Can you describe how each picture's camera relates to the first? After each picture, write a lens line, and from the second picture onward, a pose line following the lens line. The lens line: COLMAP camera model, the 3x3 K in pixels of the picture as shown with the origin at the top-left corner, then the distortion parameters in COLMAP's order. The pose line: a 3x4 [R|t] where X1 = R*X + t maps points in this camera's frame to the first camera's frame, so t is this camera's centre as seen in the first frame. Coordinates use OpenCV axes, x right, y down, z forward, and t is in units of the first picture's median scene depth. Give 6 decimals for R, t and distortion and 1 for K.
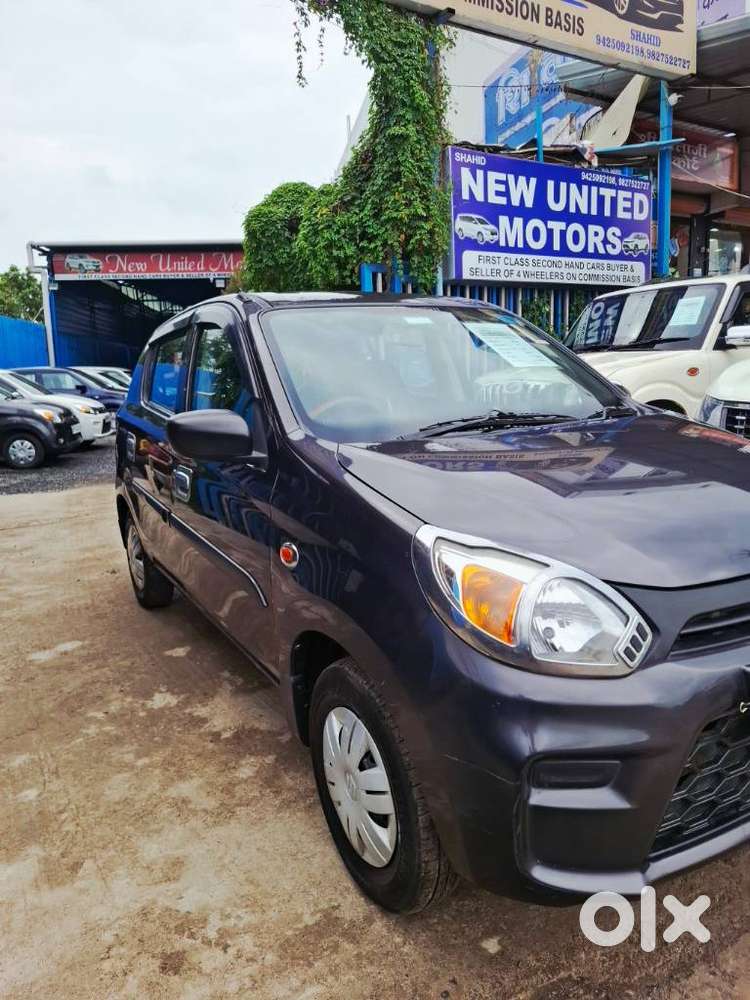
lens RADIAL K [[706.0, 0, 380.5], [0, 706.0, 508.8], [0, 0, 1]] dist [0.025690, -0.022375]
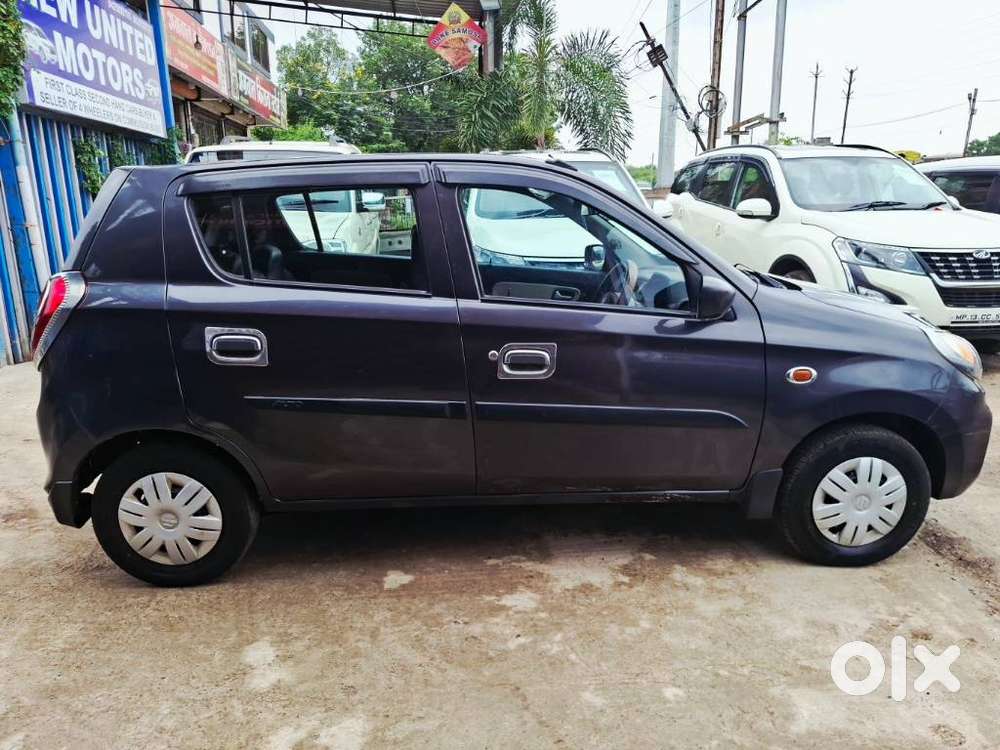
lens RADIAL K [[706.0, 0, 496.0], [0, 706.0, 396.1], [0, 0, 1]] dist [0.025690, -0.022375]
pose [[0.444137, -0.199857, 0.873384, -0.395975], [0.159495, 0.976870, 0.142431, -0.045180], [-0.881648, 0.076042, 0.465740, 0.218012]]
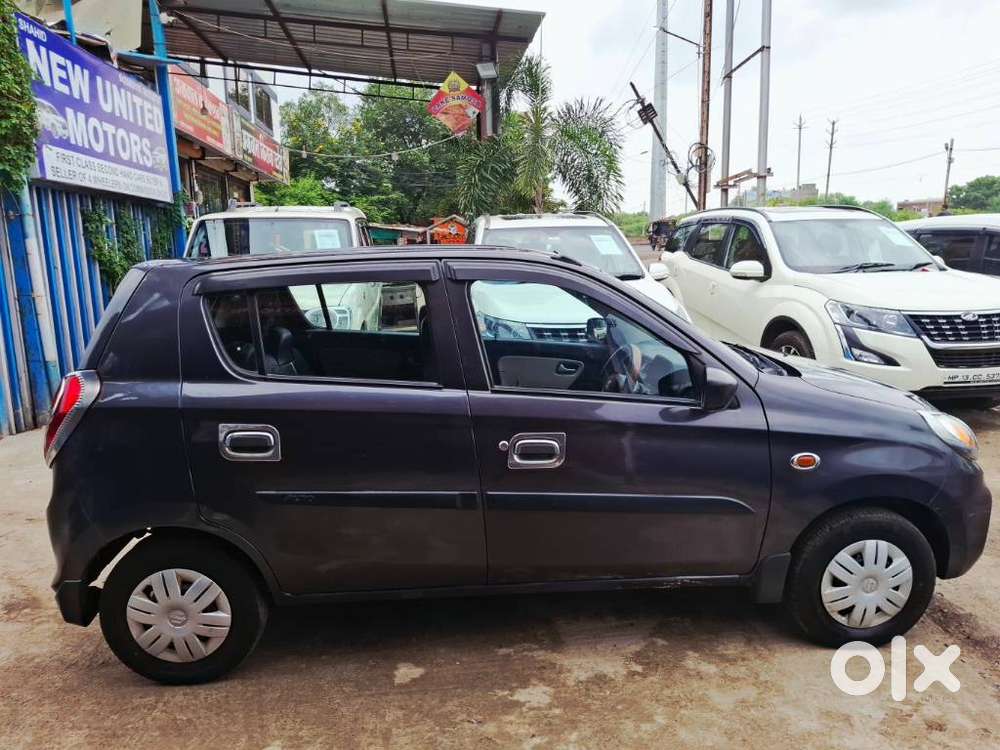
lens RADIAL K [[706.0, 0, 506.7], [0, 706.0, 383.7], [0, 0, 1]] dist [0.025690, -0.022375]
pose [[0.426552, -0.139667, 0.893614, -0.399715], [0.169225, 0.982882, 0.072842, -0.071050], [-0.888491, 0.120151, 0.442886, 0.217754]]
